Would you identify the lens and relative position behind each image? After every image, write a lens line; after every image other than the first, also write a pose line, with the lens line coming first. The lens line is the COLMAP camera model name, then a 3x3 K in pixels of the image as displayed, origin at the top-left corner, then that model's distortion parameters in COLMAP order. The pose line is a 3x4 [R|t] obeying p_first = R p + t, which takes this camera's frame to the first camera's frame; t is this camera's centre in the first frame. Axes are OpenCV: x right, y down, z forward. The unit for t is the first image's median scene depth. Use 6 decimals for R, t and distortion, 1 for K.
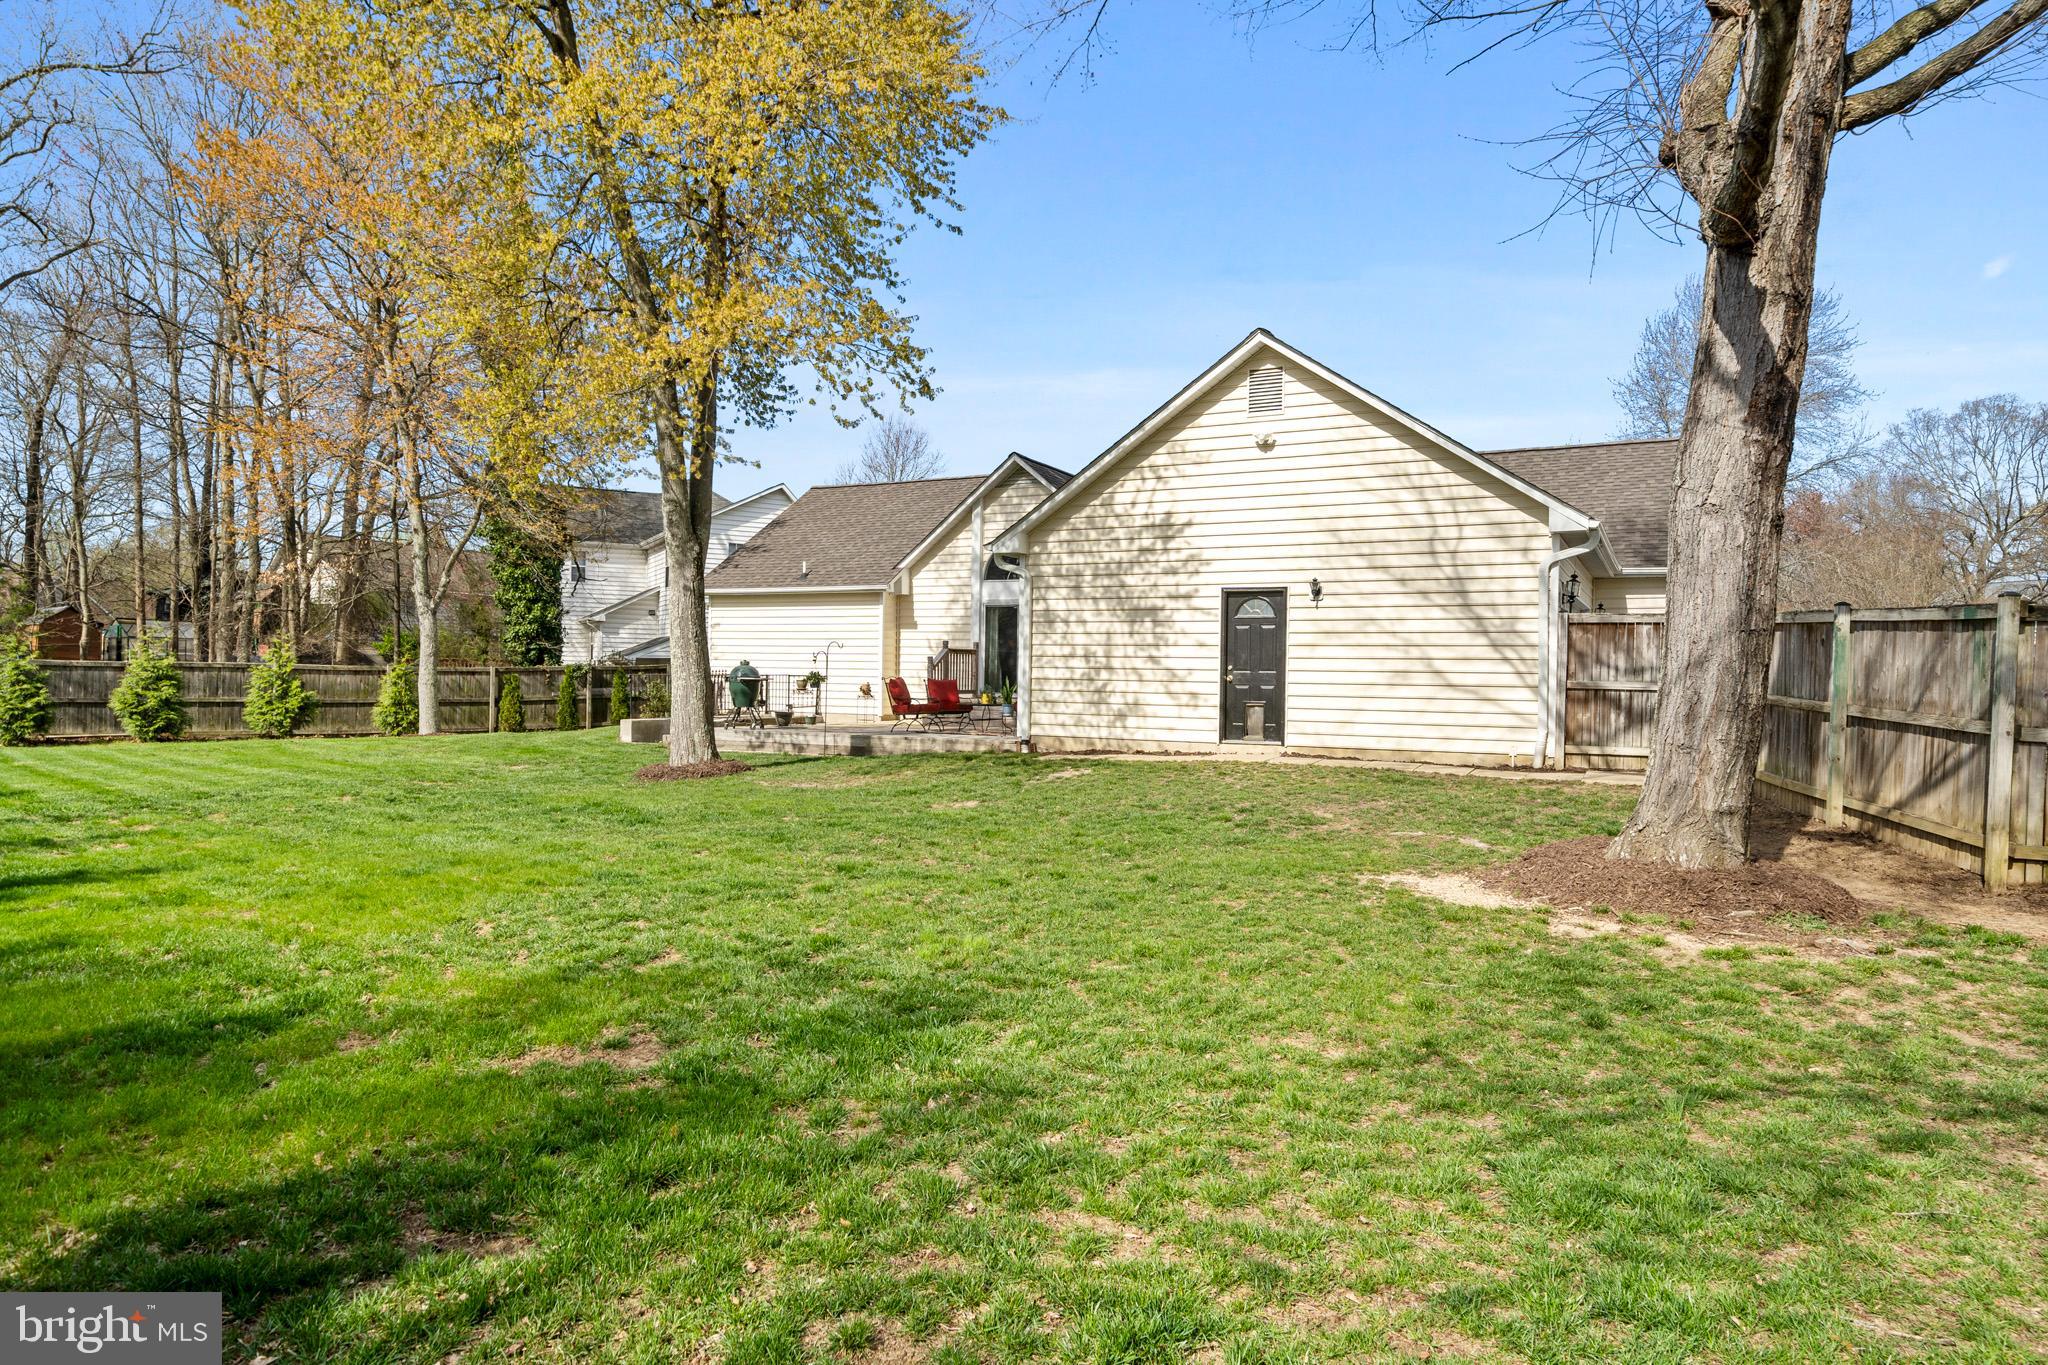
lens RADIAL K [[1165.5, 0, 1024.0], [0, 1165.5, 682.5], [0, 0, 1]] dist [-0.005670, -0.000016]
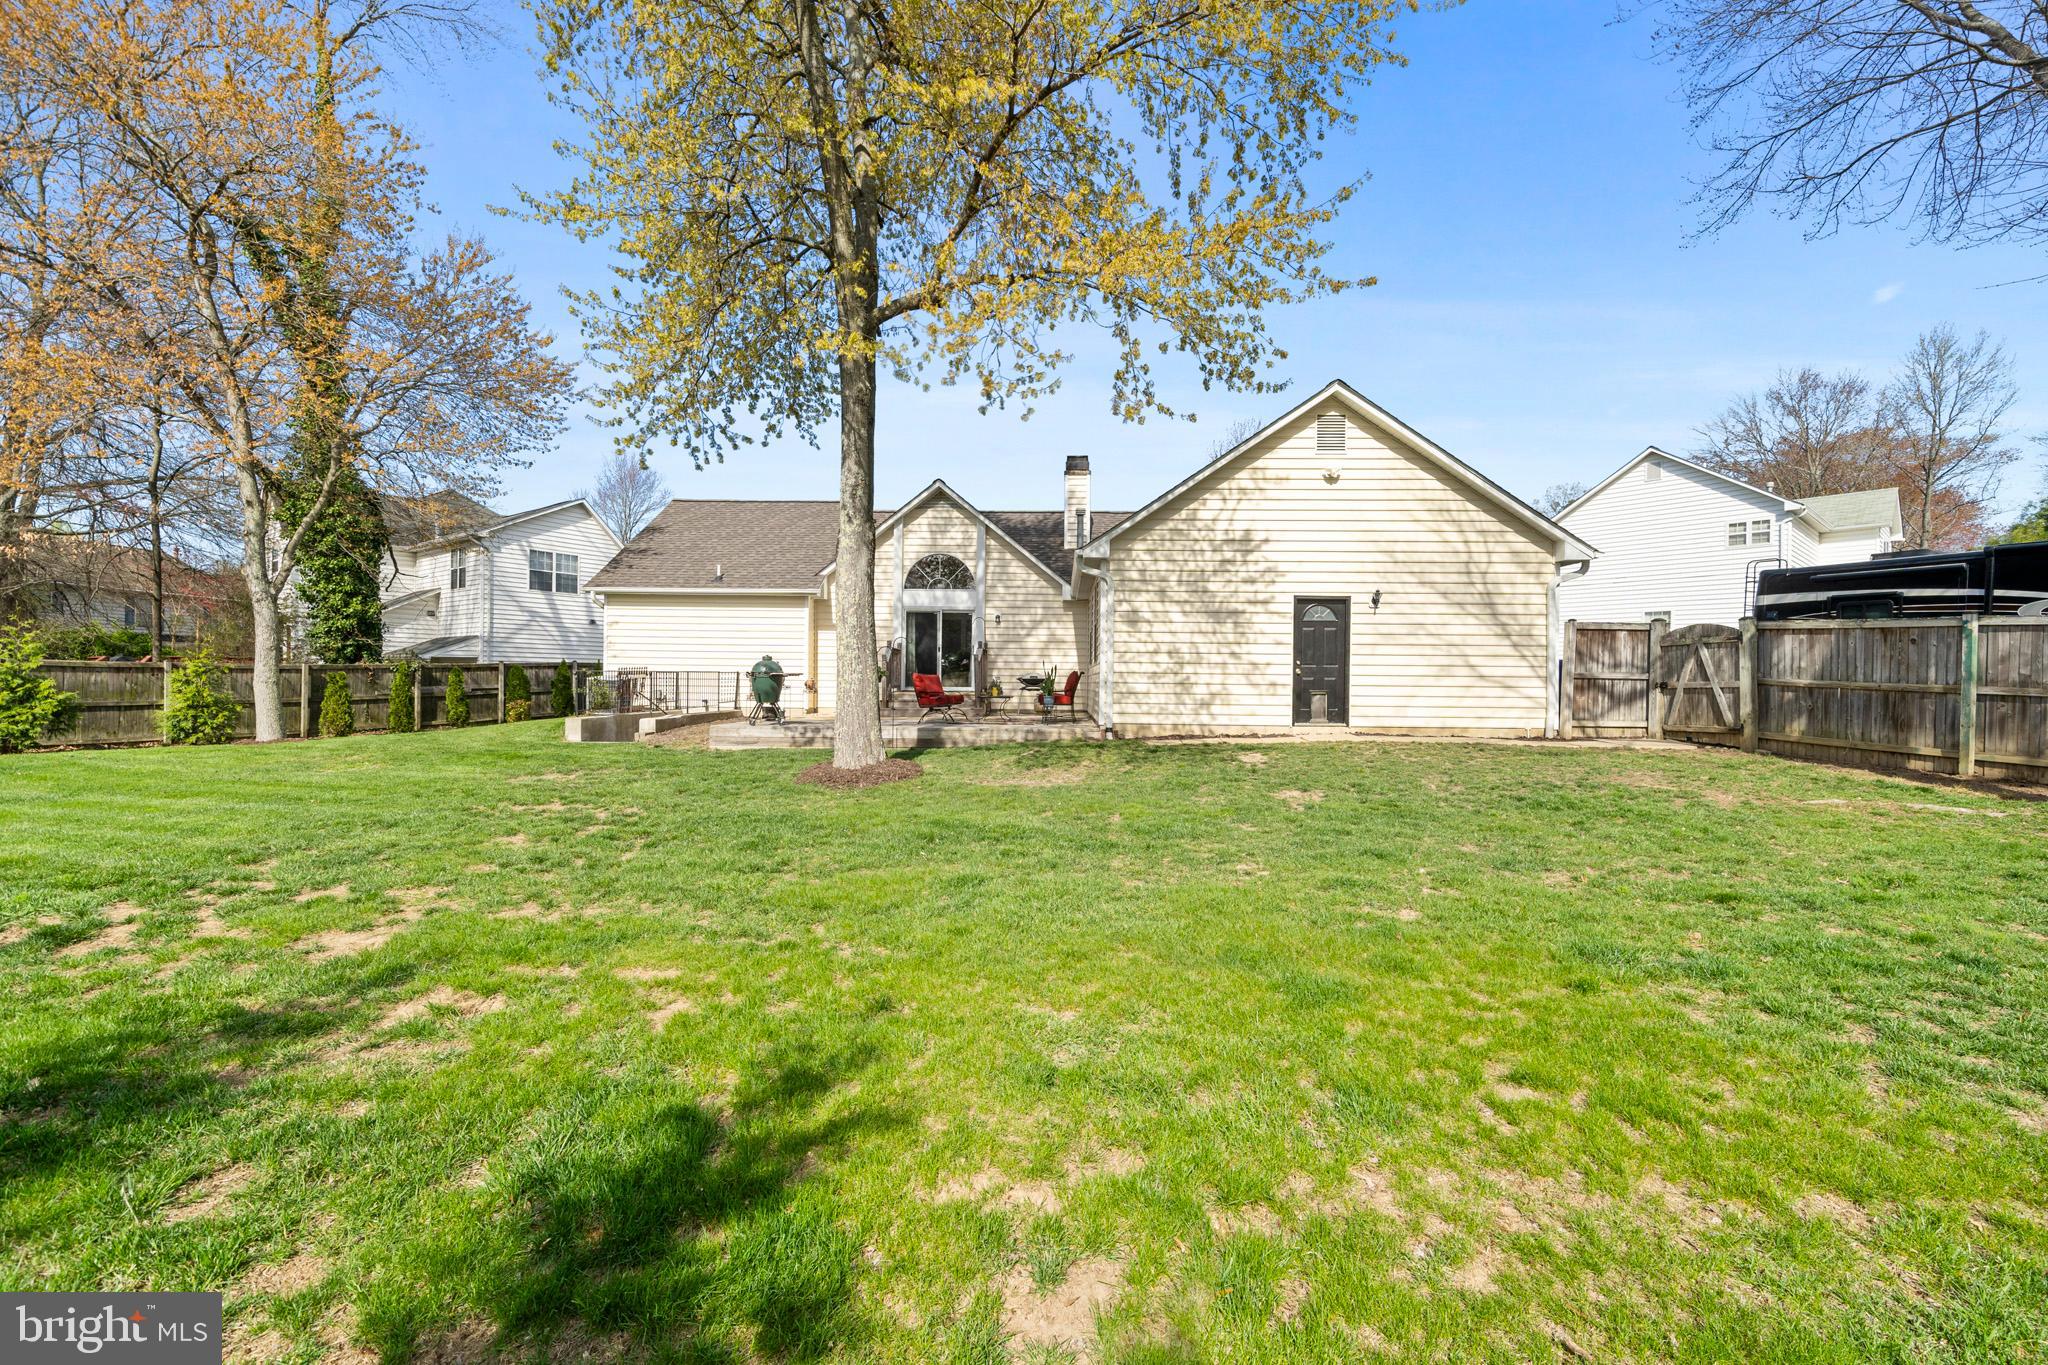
lens RADIAL K [[823.1, 0, 1024.0], [0, 823.1, 682.5], [0, 0, 1]] dist [0.001983, -0.000089]
pose [[0.908380, -0.005969, 0.418103, -0.432570], [0.004913, 0.999981, 0.003601, 0.003267], [-0.418116, -0.001217, 0.908393, 0.349523]]
